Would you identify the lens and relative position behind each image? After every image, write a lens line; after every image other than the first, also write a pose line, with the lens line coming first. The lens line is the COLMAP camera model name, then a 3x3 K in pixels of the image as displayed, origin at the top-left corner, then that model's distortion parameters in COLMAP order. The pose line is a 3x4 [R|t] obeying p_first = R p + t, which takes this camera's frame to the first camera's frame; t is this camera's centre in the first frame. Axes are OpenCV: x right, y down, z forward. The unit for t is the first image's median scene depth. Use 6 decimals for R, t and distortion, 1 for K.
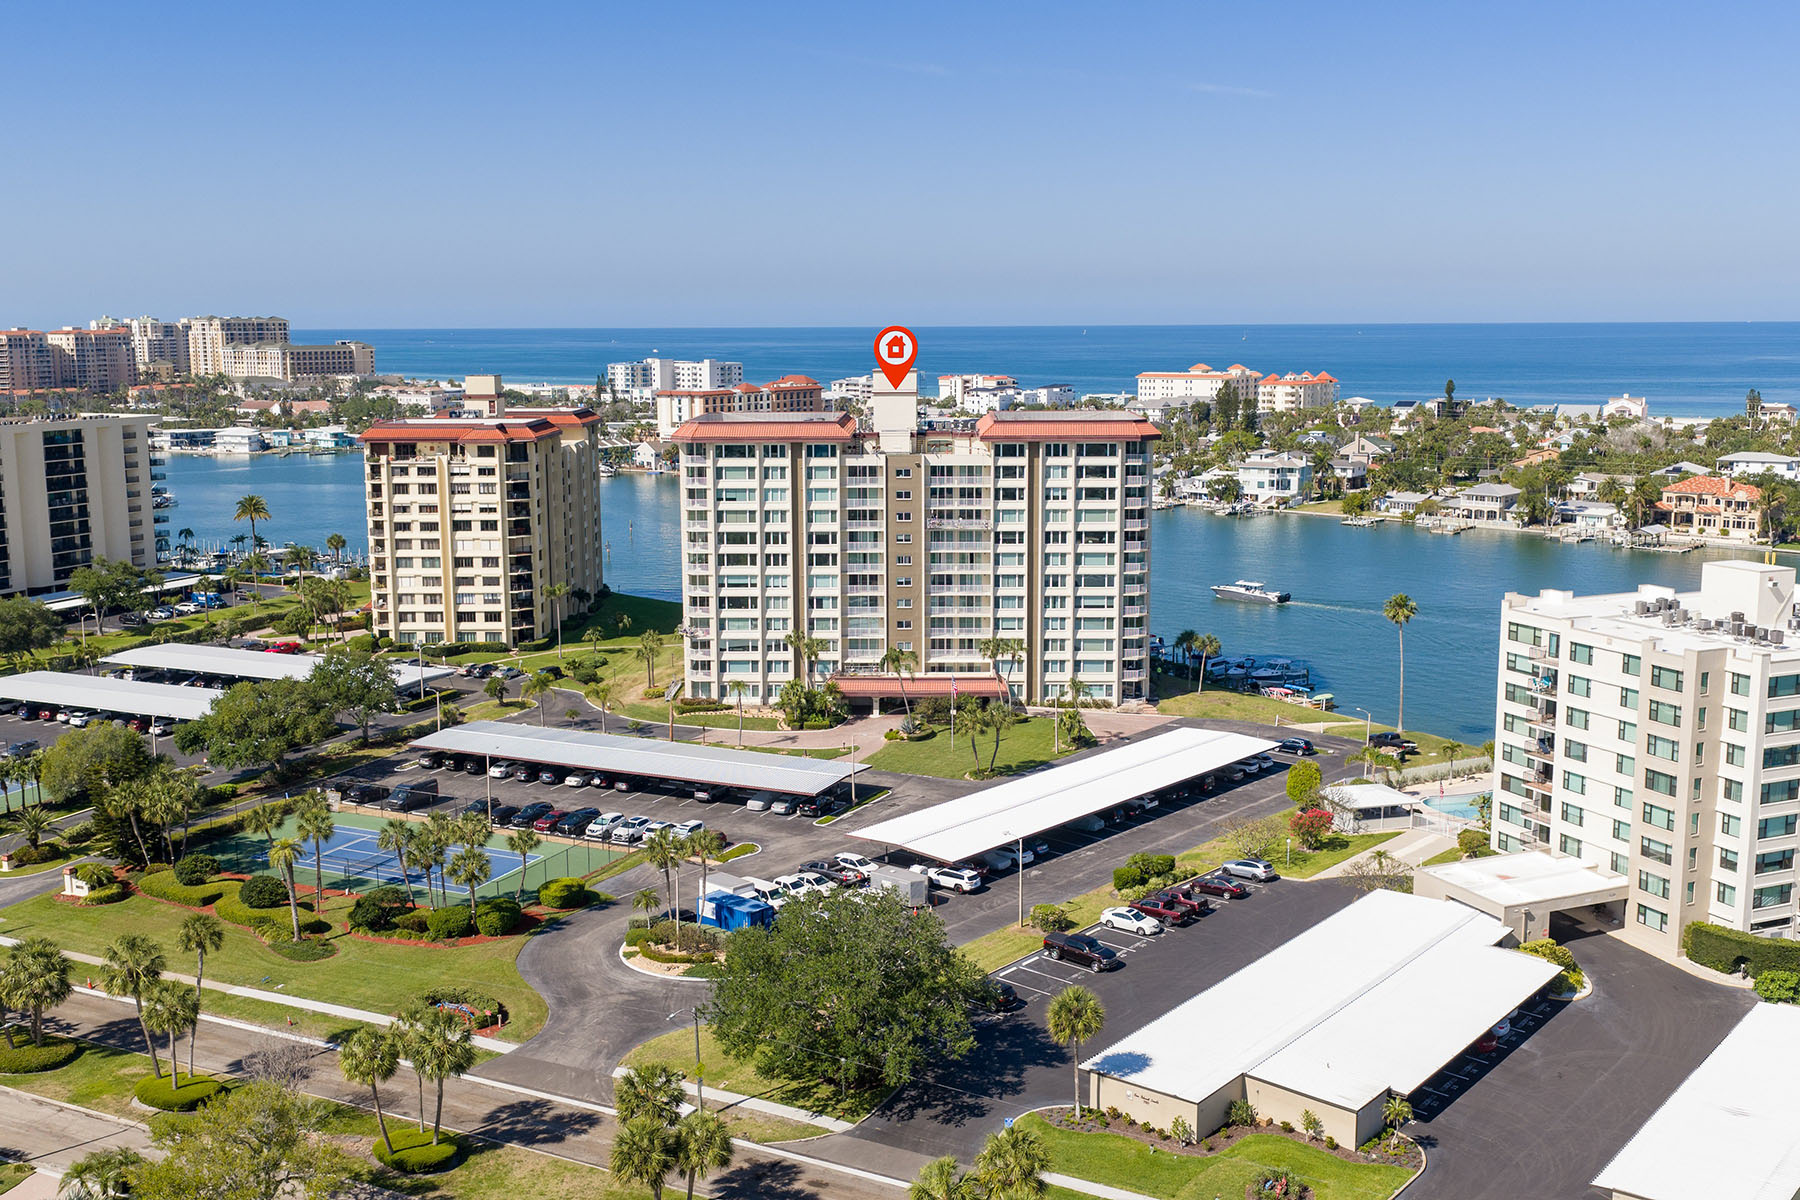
lens RADIAL K [[1762.1, 0, 903.6], [0, 1762.1, 600.9], [0, 0, 1]] dist [0.013251, 0.000000]
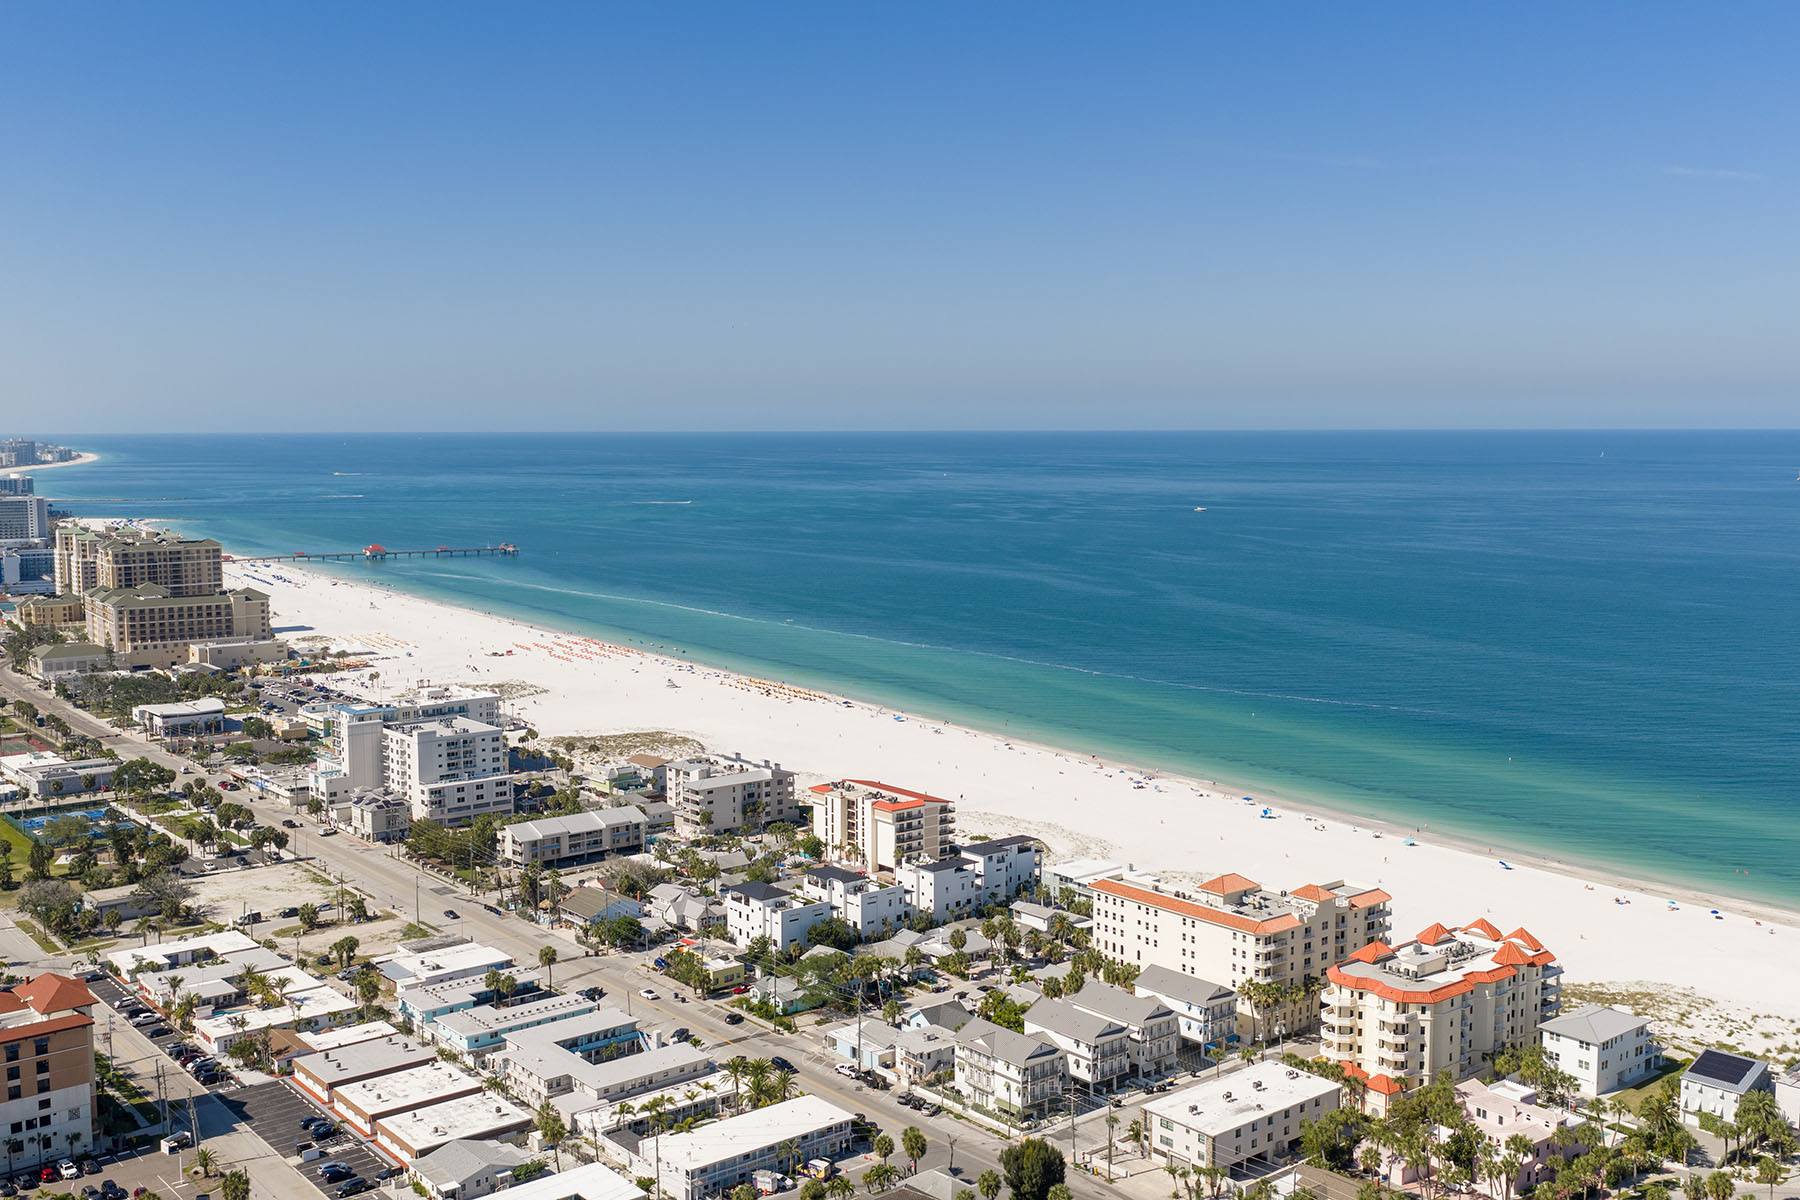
lens RADIAL K [[1762.1, 0, 899.5], [0, 1762.1, 602.6], [0, 0, 1]] dist [0.013251, 0.000000]
pose [[0.965249, 0.029440, -0.259668, 0.774649], [-0.043577, 0.997855, -0.048855, -0.679095], [0.257673, 0.058473, 0.964461, 2.162815]]
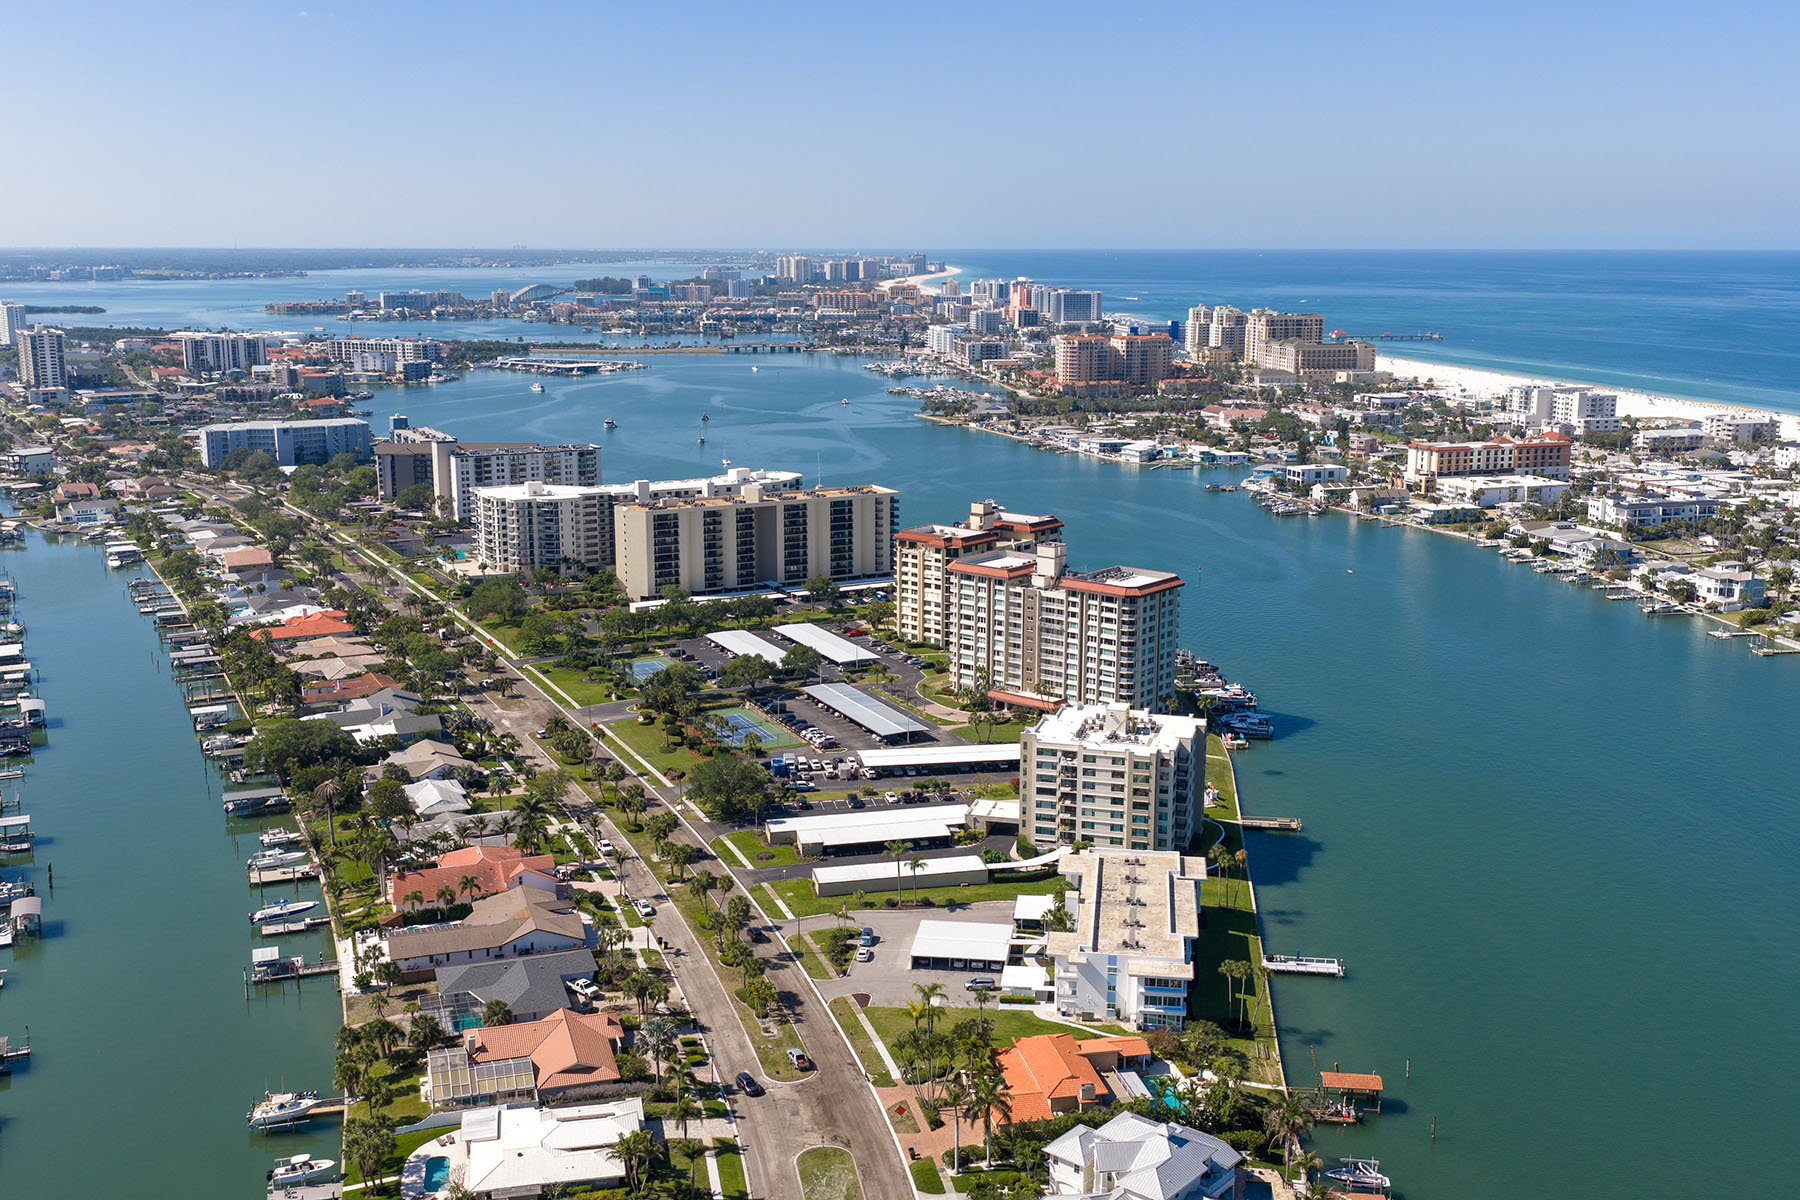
lens RADIAL K [[1762.1, 0, 899.1], [0, 1762.1, 595.2], [0, 0, 1]] dist [0.013251, 0.000000]
pose [[0.778531, 0.130389, -0.613912, 1.145808], [-0.104057, 0.991459, 0.078617, -0.221053], [0.618919, 0.002676, 0.785450, -0.725728]]
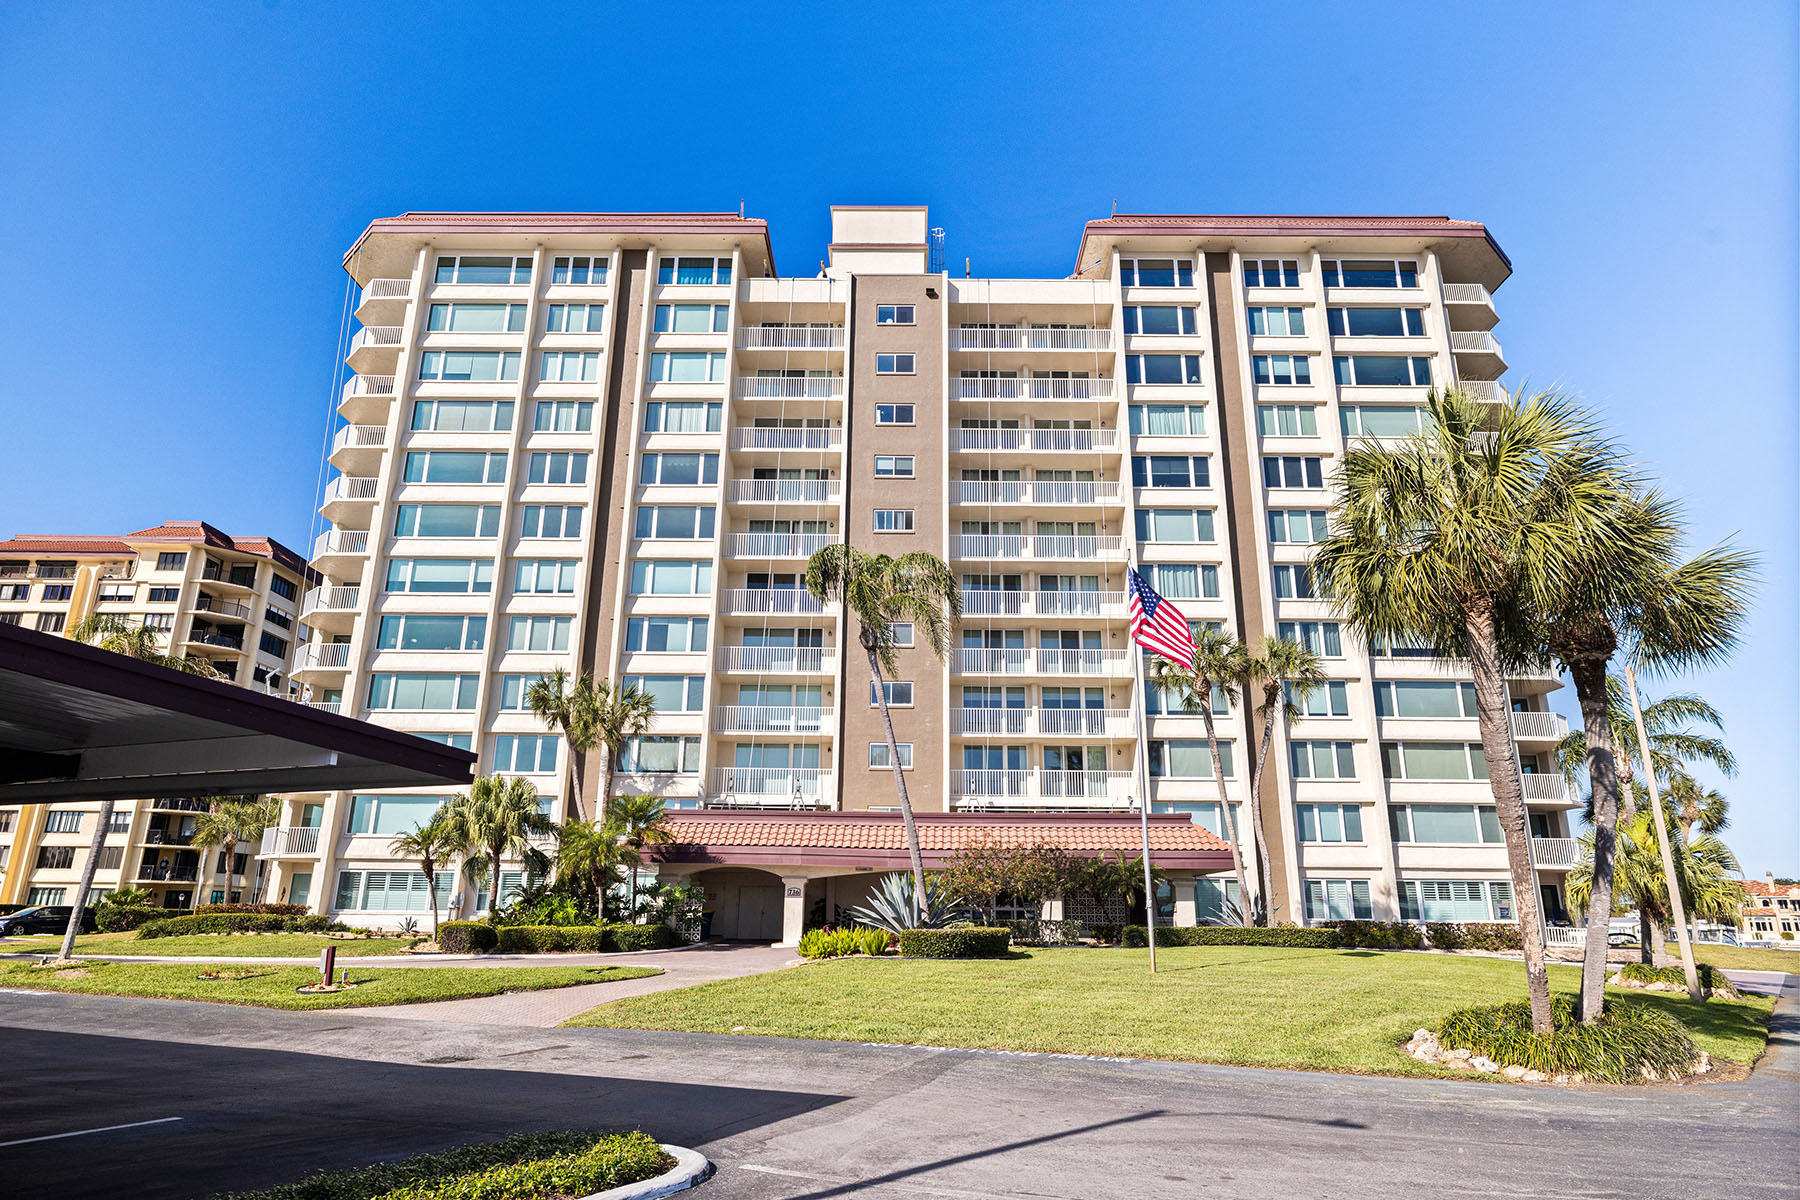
lens RADIAL K [[1065.0, 0, 905.0], [0, 1065.0, 595.6], [0, 0, 1]] dist [-0.005351, 0.000559]
pose [[0.999750, 0.018302, 0.012849, 0.000104], [-0.010775, 0.897747, -0.440380, 0.089638], [-0.019595, 0.440131, 0.897720, 0.802994]]
